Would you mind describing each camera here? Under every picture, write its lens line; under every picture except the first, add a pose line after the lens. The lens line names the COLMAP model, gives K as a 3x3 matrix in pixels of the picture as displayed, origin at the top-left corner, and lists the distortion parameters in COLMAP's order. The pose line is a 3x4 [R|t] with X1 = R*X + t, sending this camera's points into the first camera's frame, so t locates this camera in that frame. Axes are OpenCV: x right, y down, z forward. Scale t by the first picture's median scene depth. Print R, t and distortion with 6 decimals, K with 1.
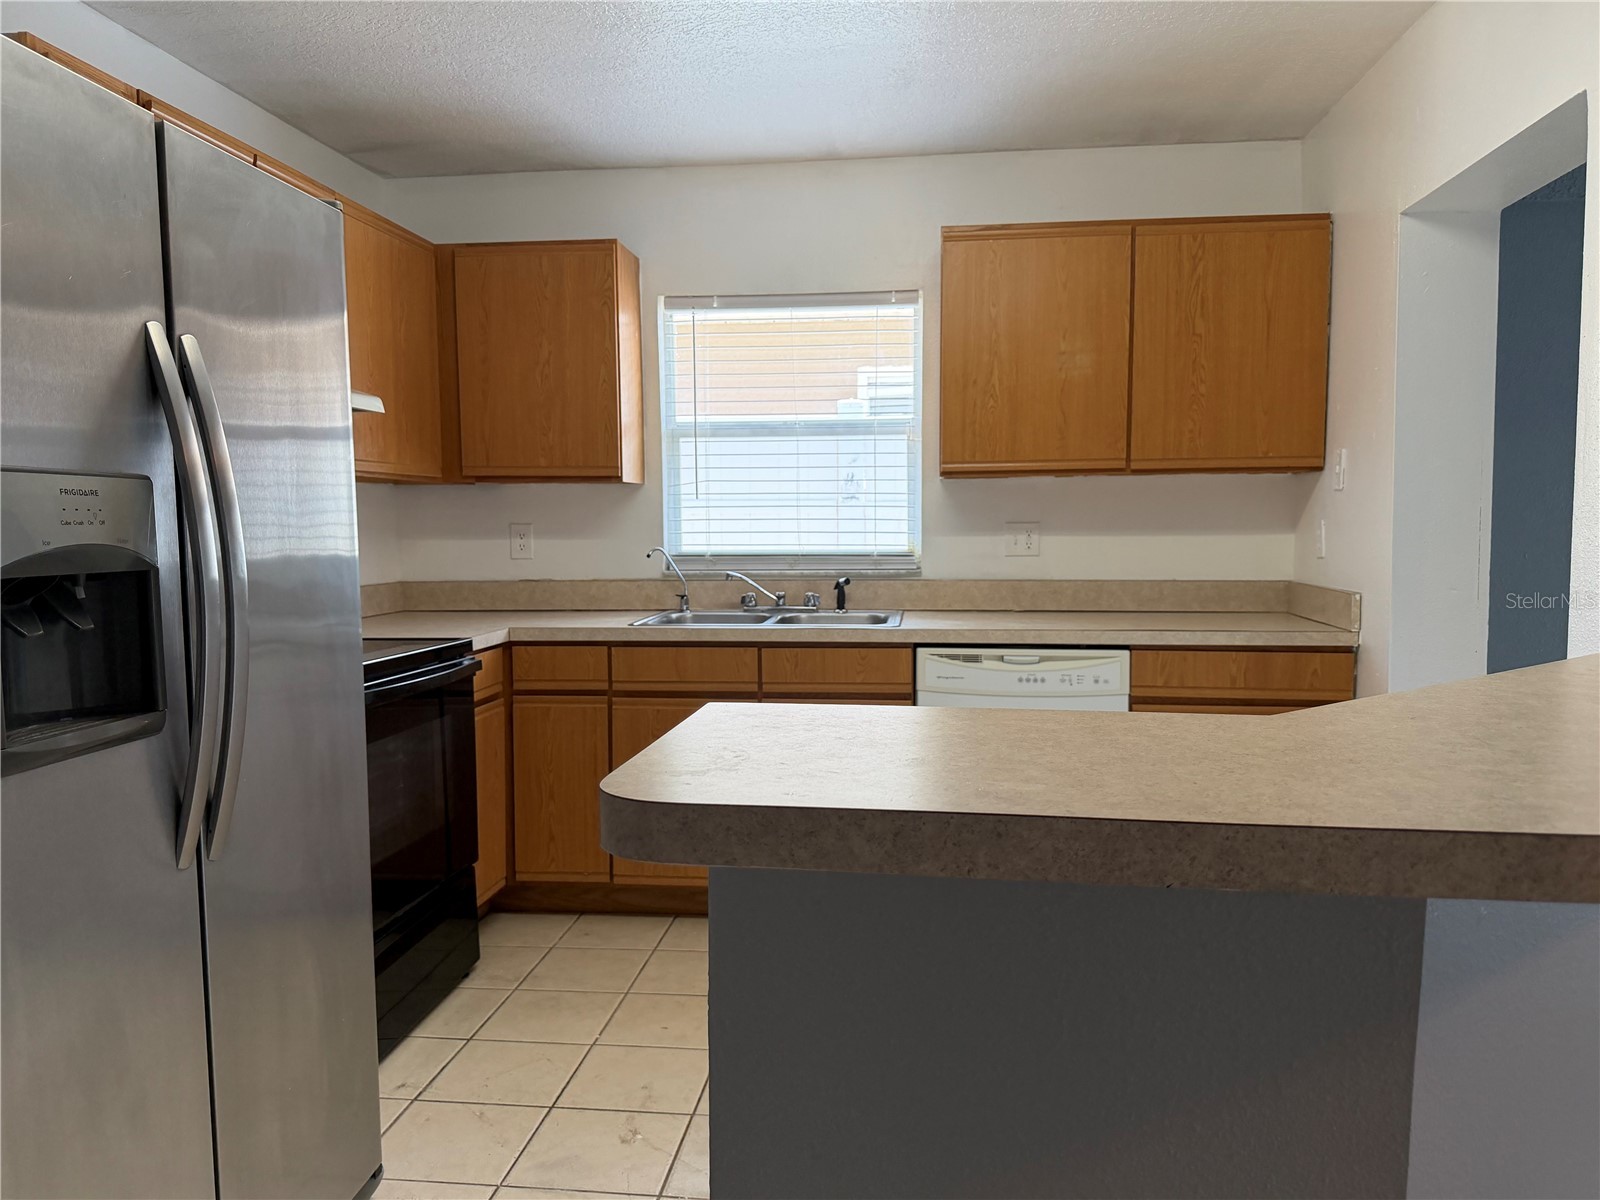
lens RADIAL K [[1167.0, 0, 800.0], [0, 1167.0, 600.0], [0, 0, 1]] dist [0.116083, -0.191465]
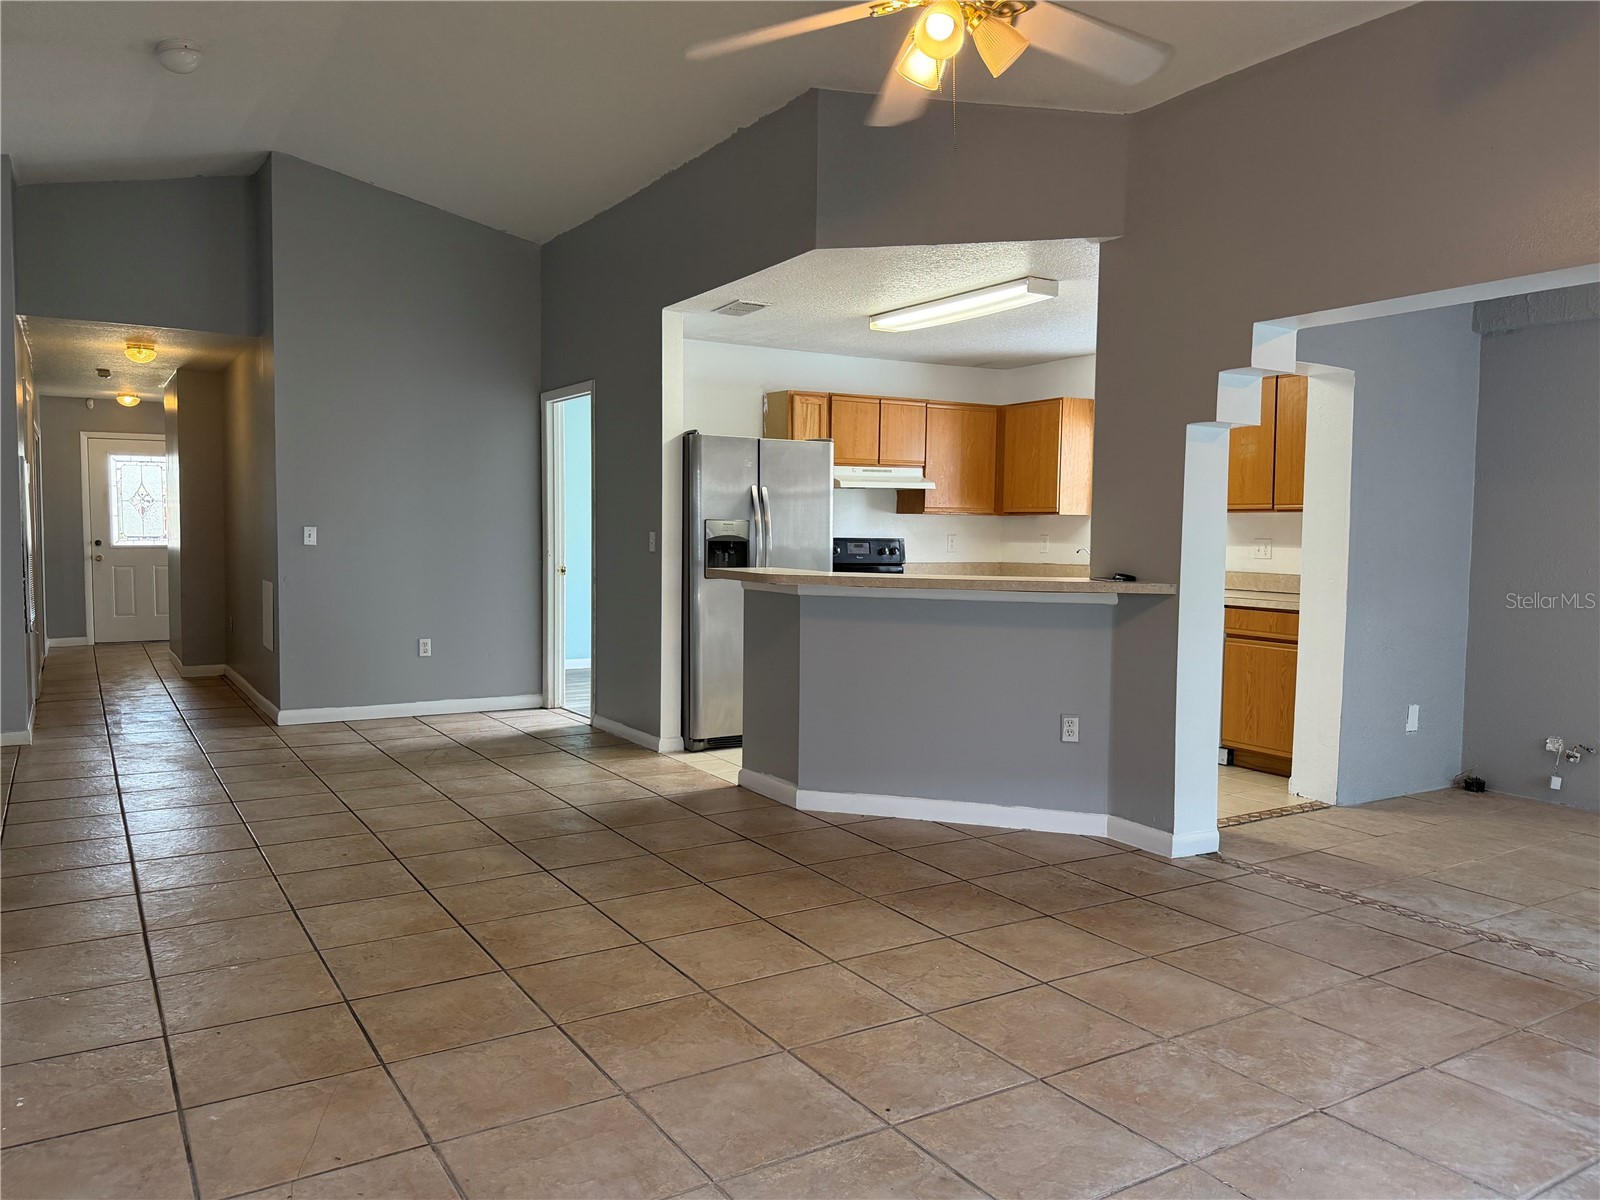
lens RADIAL K [[1167.0, 0, 800.0], [0, 1167.0, 600.0], [0, 0, 1]] dist [0.116083, -0.191465]
pose [[0.617510, 0.063261, -0.784015, 1.323952], [-0.070331, 0.997209, 0.025069, 0.030502], [0.783412, 0.039660, 0.620236, -0.681168]]
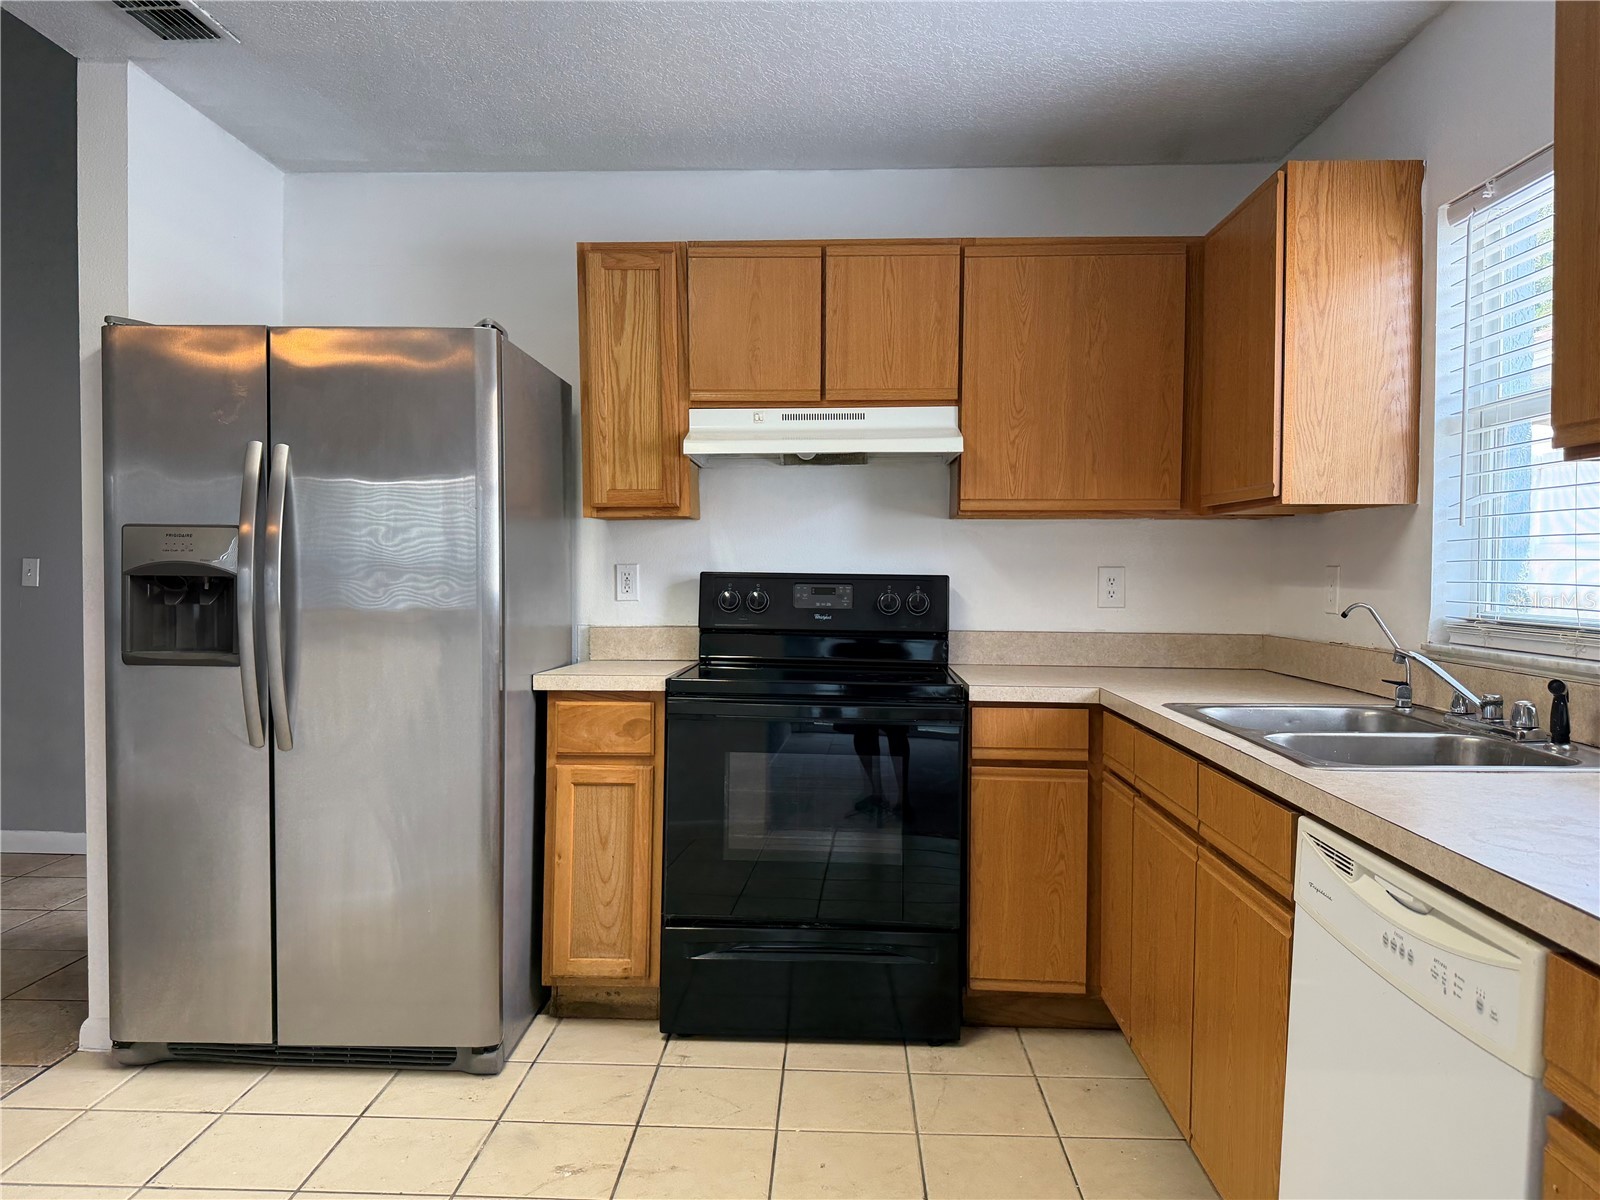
lens RADIAL K [[1167.0, 0, 800.0], [0, 1167.0, 600.0], [0, 0, 1]] dist [0.116083, -0.191465]
pose [[0.074745, 0.036646, -0.996529, 0.592987], [-0.077660, 0.996503, 0.030821, -0.049815], [0.994174, 0.075087, 0.077329, 0.756149]]
